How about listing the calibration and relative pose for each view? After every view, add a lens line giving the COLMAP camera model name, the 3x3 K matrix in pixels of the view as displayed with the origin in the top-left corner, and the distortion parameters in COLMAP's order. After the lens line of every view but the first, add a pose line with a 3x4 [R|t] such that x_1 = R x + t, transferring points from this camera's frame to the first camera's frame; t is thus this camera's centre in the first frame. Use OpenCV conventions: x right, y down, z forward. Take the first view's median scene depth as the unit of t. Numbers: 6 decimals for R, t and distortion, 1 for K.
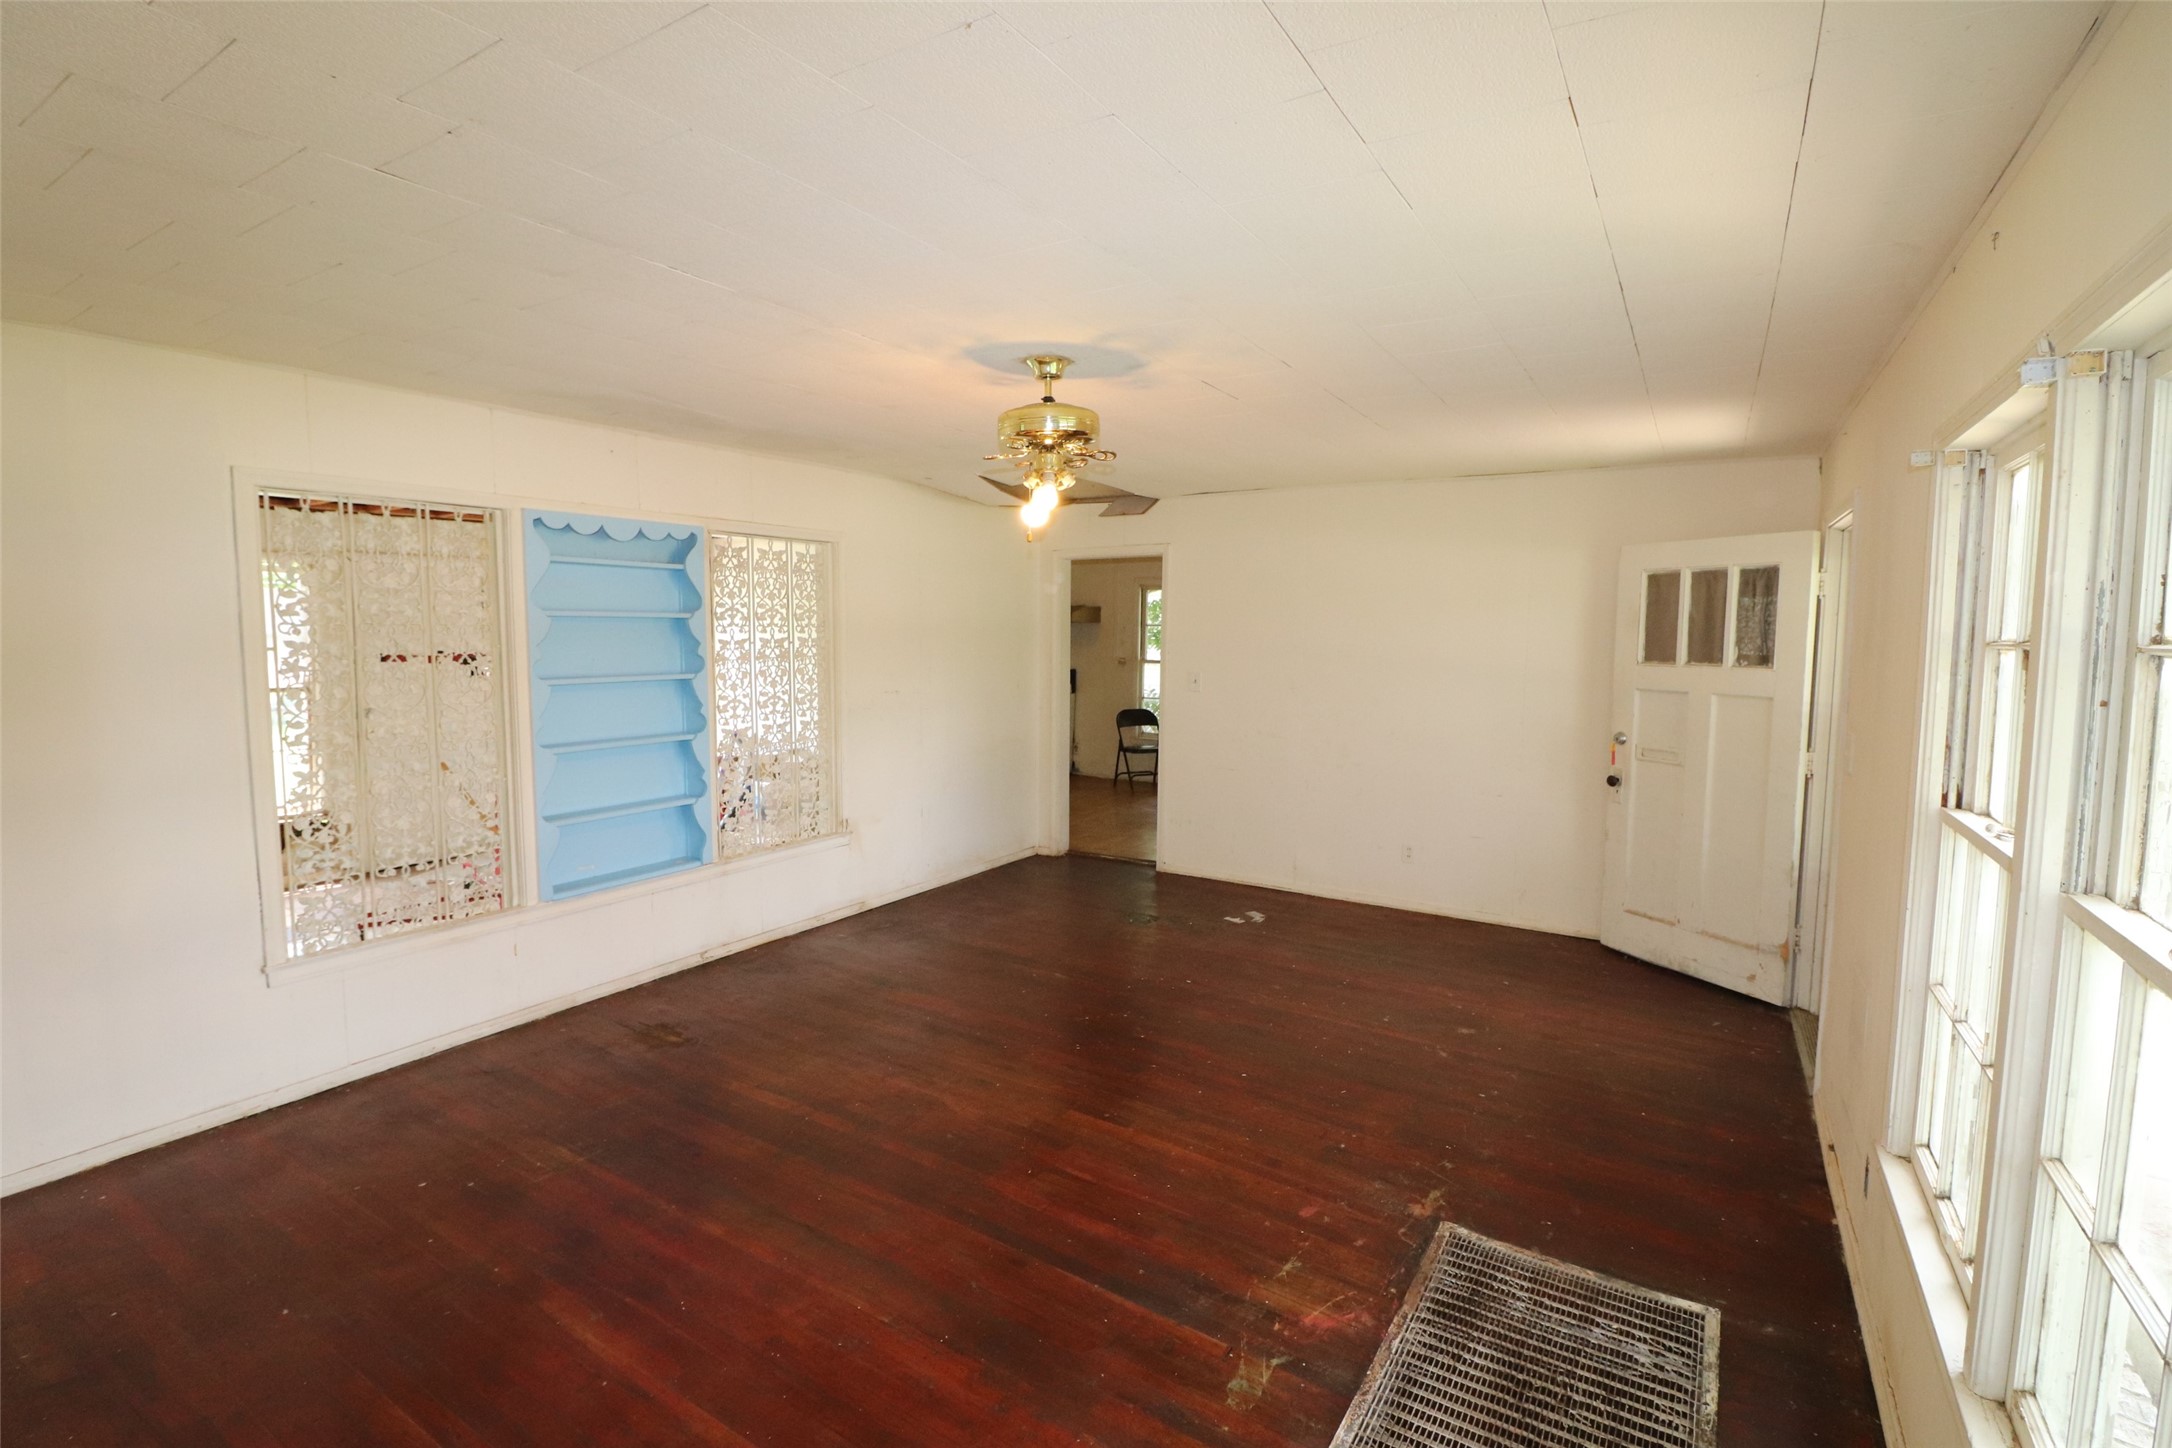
lens RADIAL K [[1013.9, 0, 1074.2], [0, 1013.9, 724.4], [0, 0, 1]] dist [-0.001527, -0.000509]
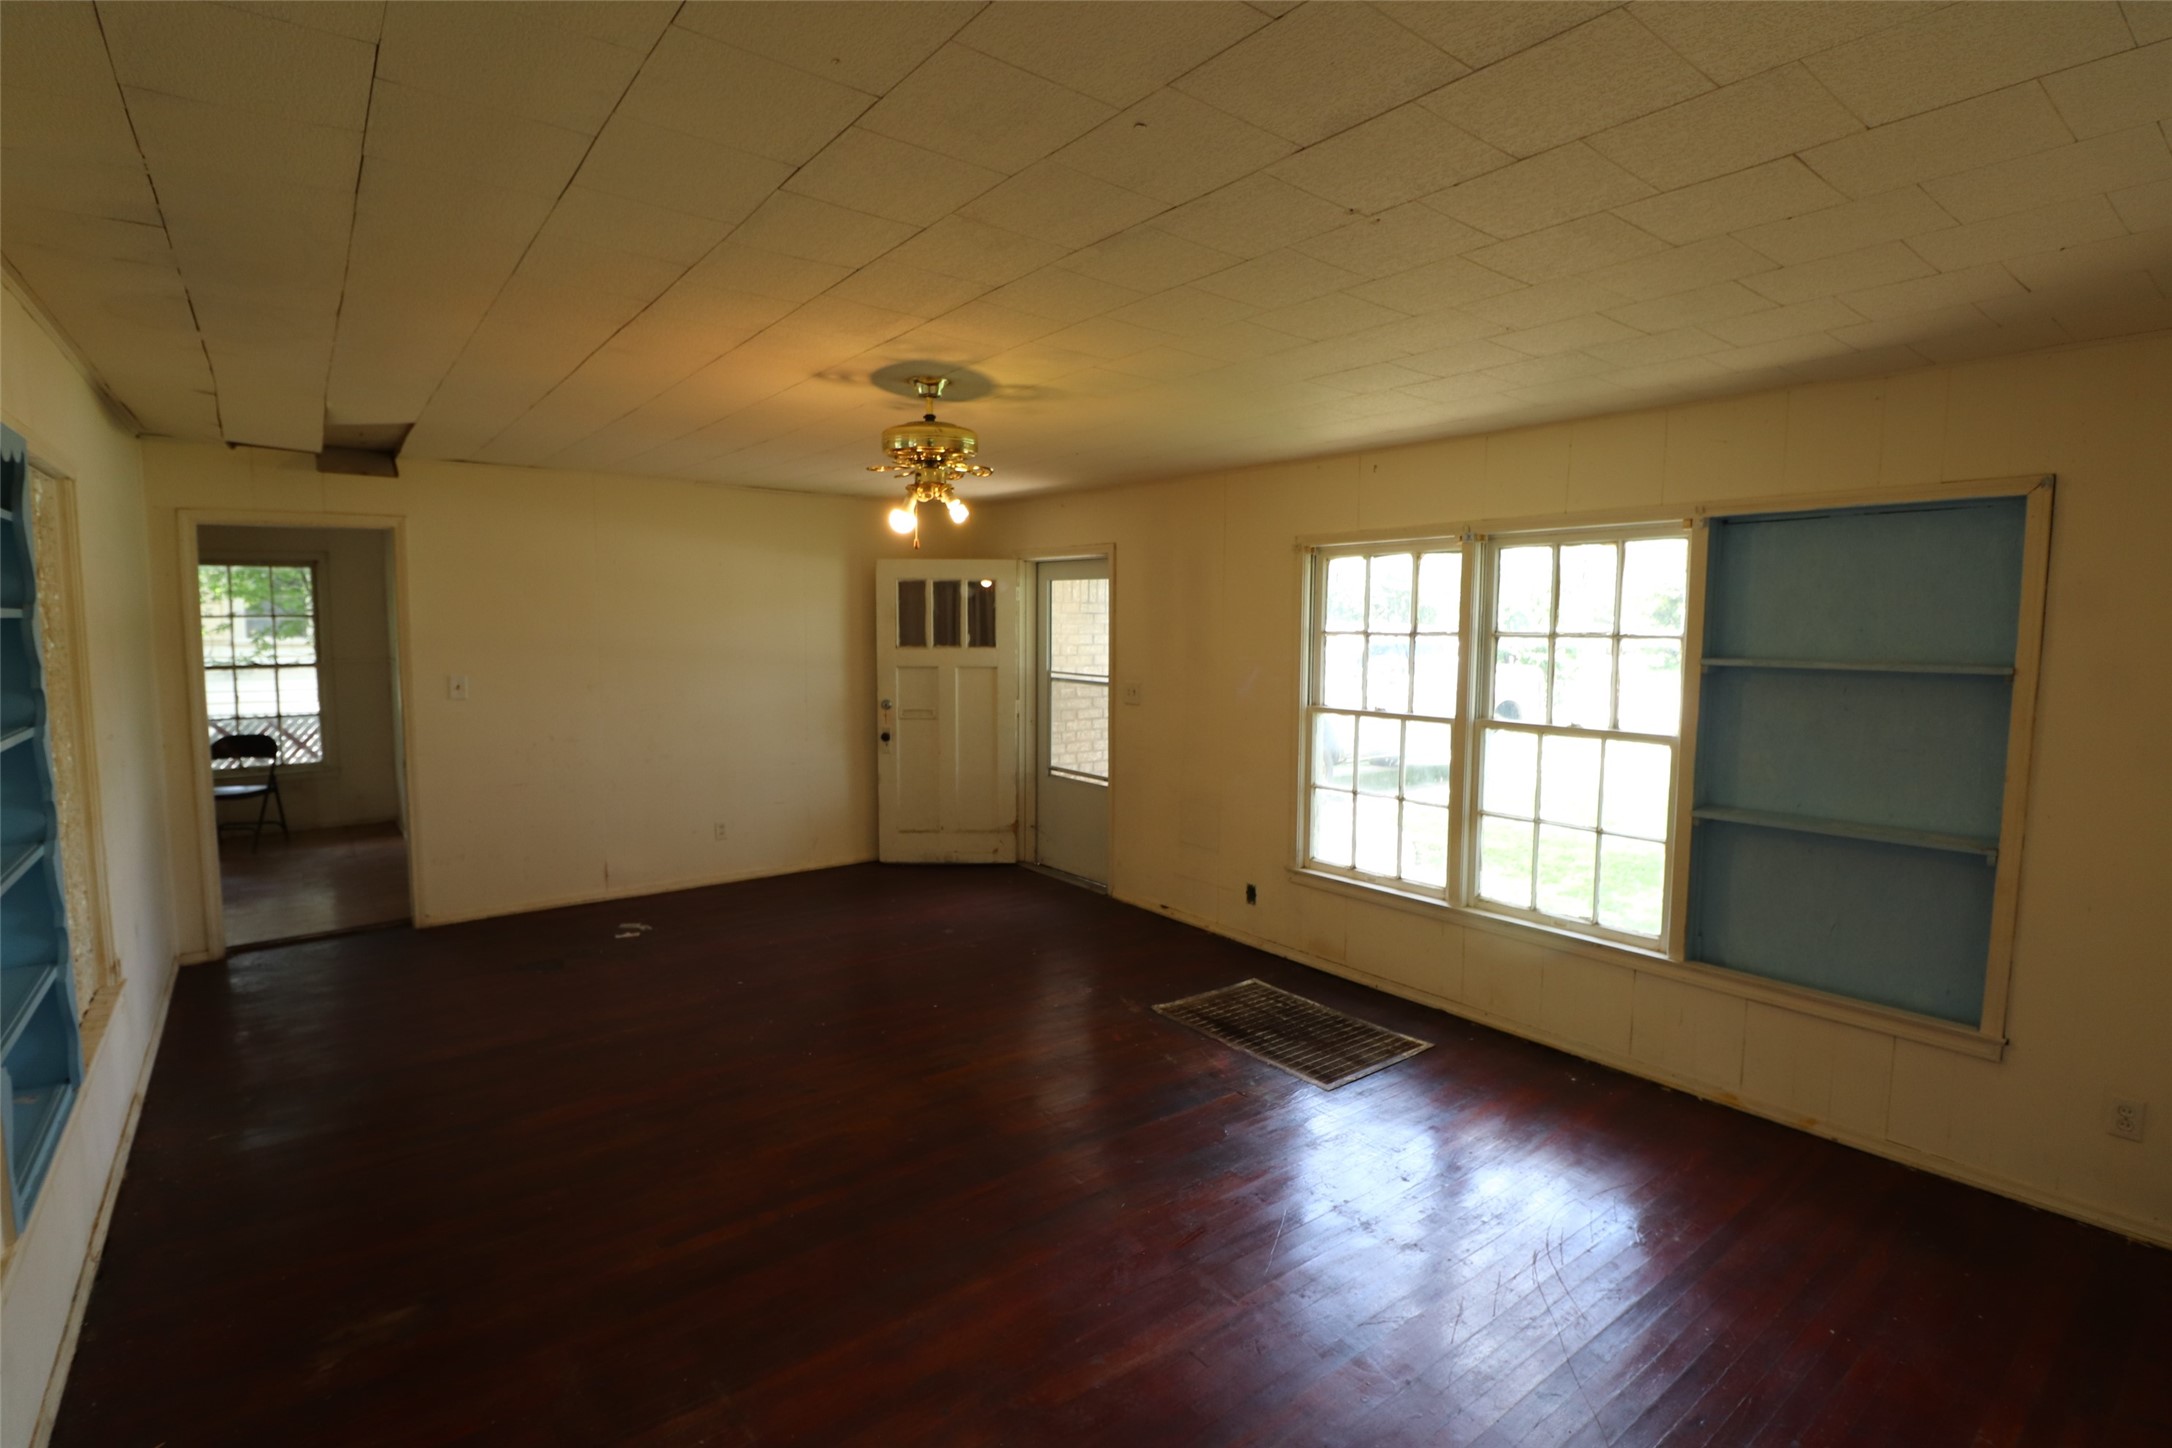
lens RADIAL K [[1013.9, 0, 1074.2], [0, 1013.9, 724.4], [0, 0, 1]] dist [-0.001527, -0.000509]
pose [[0.341752, -0.103273, 0.934098, -0.692429], [0.086842, 0.993161, 0.078031, -0.047464], [-0.935769, 0.054452, 0.348384, 0.343532]]
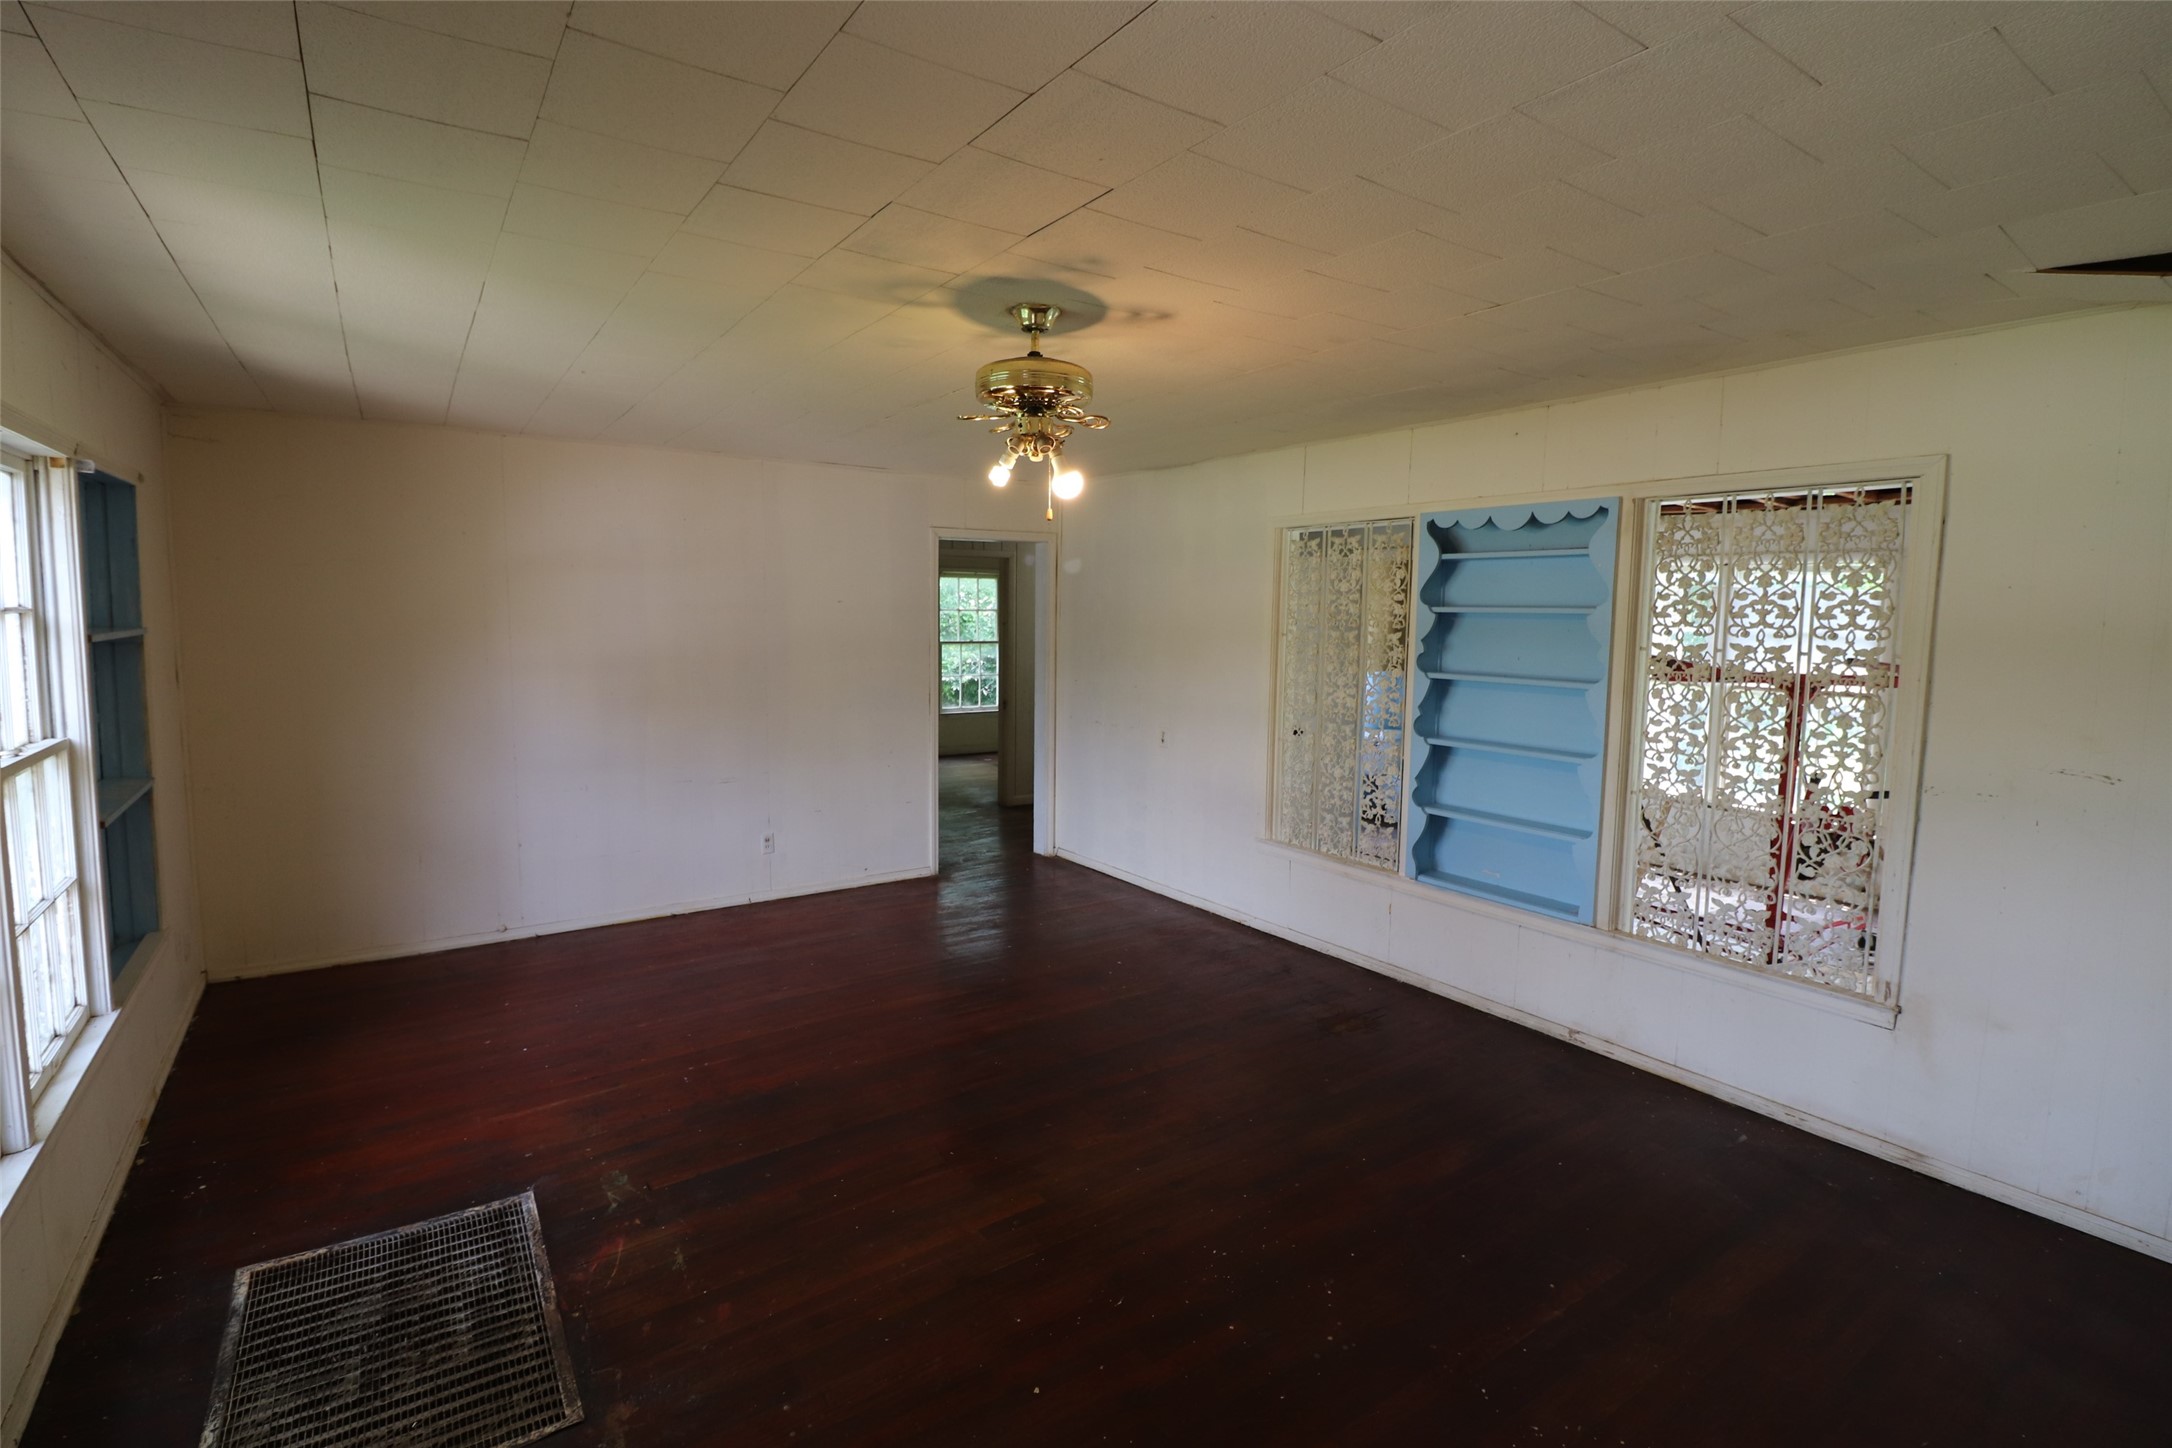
lens RADIAL K [[1034.8, 0, 1086.9], [0, 1034.8, 714.9], [0, 0, 1]] dist [-0.002731, -0.000754]
pose [[-0.401444, 0.077697, -0.912582, 0.544368], [-0.106709, 0.985642, 0.130858, -0.092113], [0.909646, 0.149913, -0.387389, 0.980445]]
